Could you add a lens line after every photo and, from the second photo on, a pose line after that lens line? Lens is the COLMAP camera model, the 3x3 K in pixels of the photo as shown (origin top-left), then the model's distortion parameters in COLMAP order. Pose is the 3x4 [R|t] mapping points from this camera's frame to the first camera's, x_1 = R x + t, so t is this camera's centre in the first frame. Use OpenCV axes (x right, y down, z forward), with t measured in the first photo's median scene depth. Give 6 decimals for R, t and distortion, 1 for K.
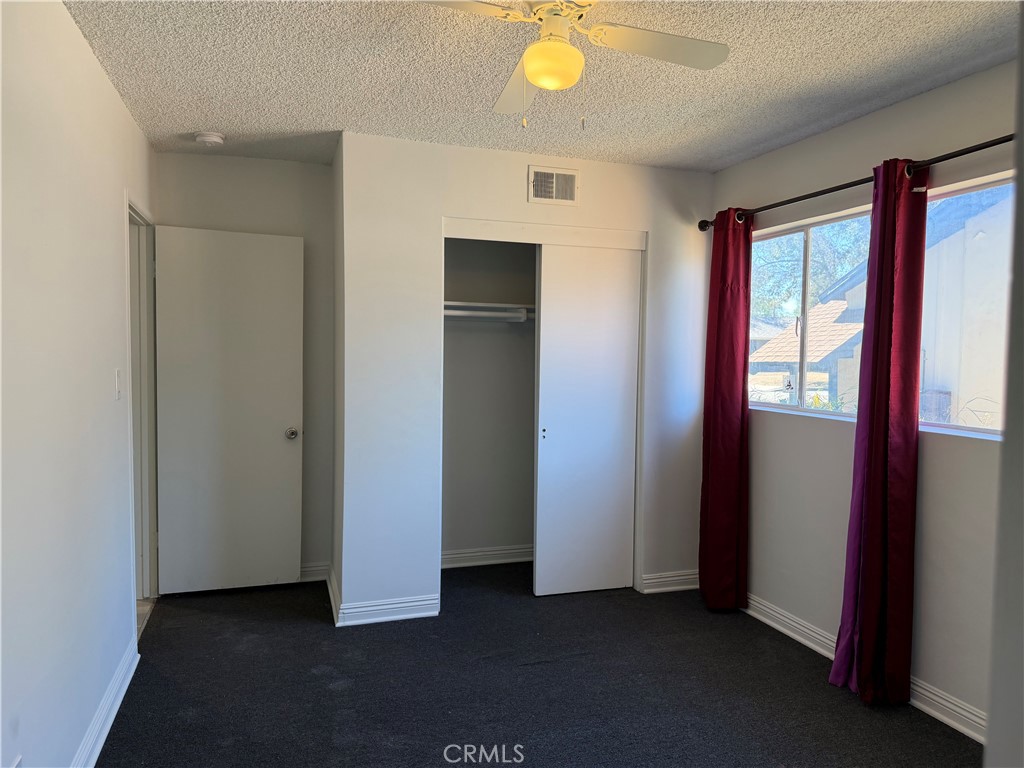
lens RADIAL K [[717.8, 0, 512.1], [0, 717.8, 389.9], [0, 0, 1]] dist [0.115868, -0.179226]
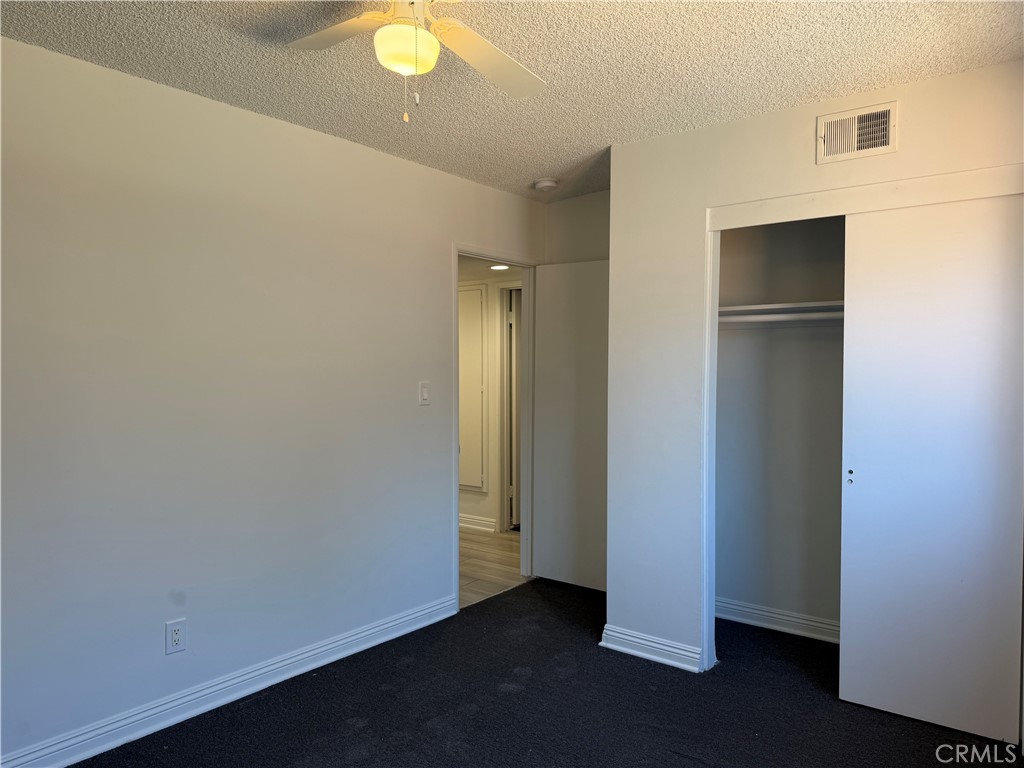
lens RADIAL K [[717.8, 0, 512.1], [0, 717.8, 389.9], [0, 0, 1]] dist [0.115868, -0.179226]
pose [[0.550929, 0.009680, -0.834496, 0.484719], [-0.041286, 0.999024, -0.015669, -0.000062], [0.833530, 0.043086, 0.550791, 0.325509]]
